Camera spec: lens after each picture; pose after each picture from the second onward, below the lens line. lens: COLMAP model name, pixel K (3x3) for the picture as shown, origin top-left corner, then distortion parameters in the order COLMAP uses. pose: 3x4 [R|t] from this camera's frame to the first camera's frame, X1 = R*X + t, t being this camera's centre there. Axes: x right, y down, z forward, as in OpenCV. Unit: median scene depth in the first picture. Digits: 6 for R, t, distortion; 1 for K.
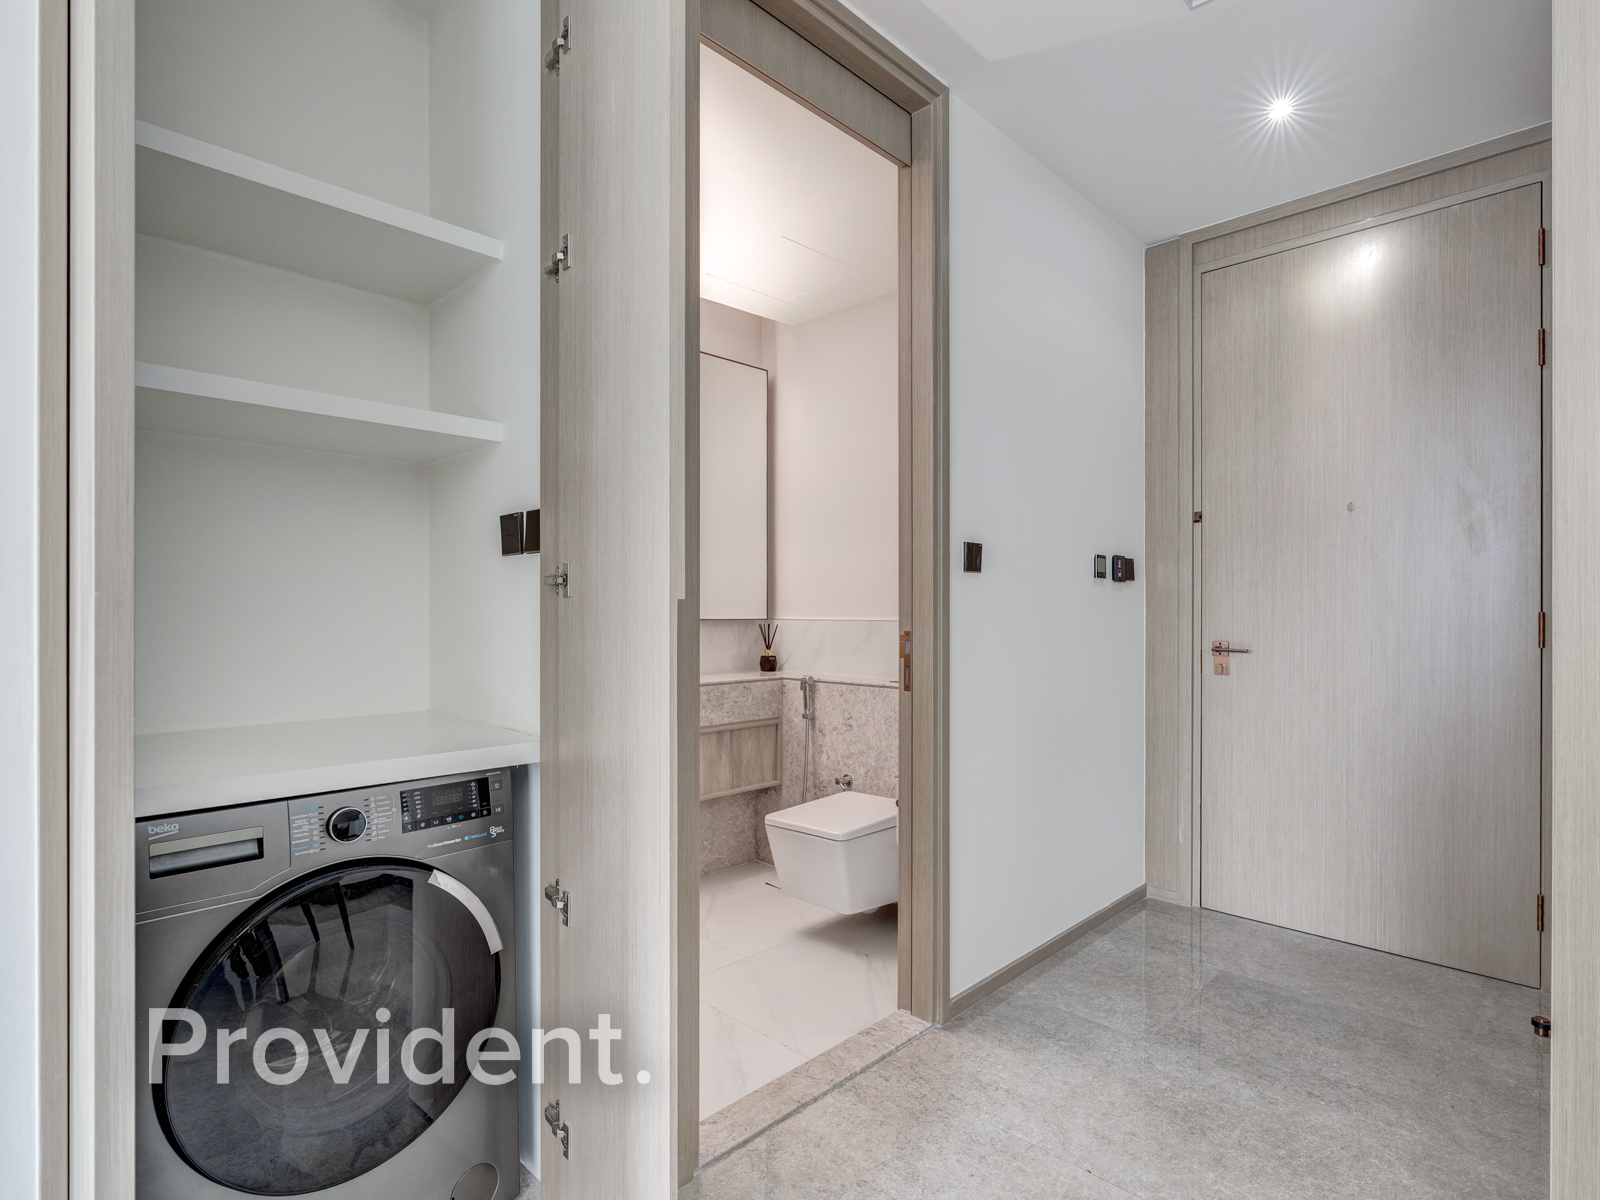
lens RADIAL K [[825.0, 0, 805.9], [0, 825.0, 610.9], [0, 0, 1]] dist [-0.000092, -0.002348]
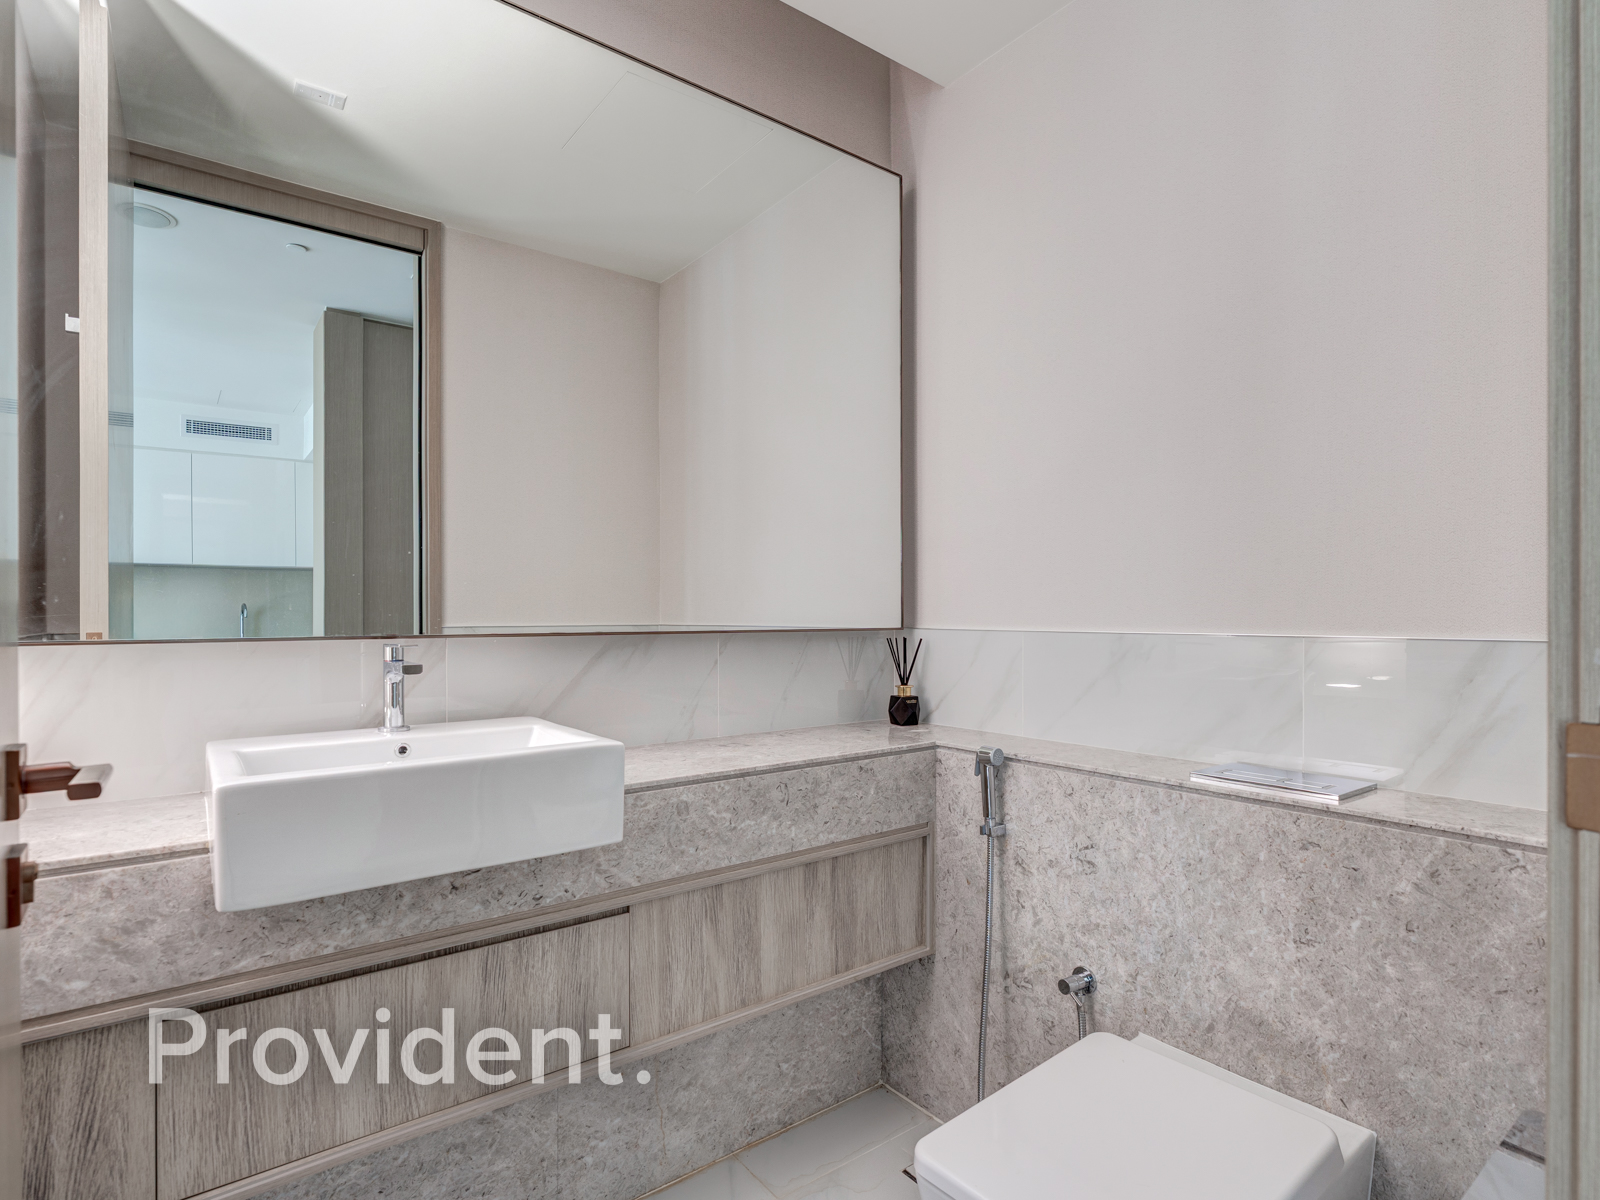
lens RADIAL K [[825.0, 0, 802.4], [0, 825.0, 605.9], [0, 0, 1]] dist [-0.000092, -0.002348]
pose [[0.990066, -0.002172, -0.140585, -0.038770], [0.001925, 0.999996, -0.001890, -0.003596], [0.140589, 0.001600, 0.990067, 0.500706]]
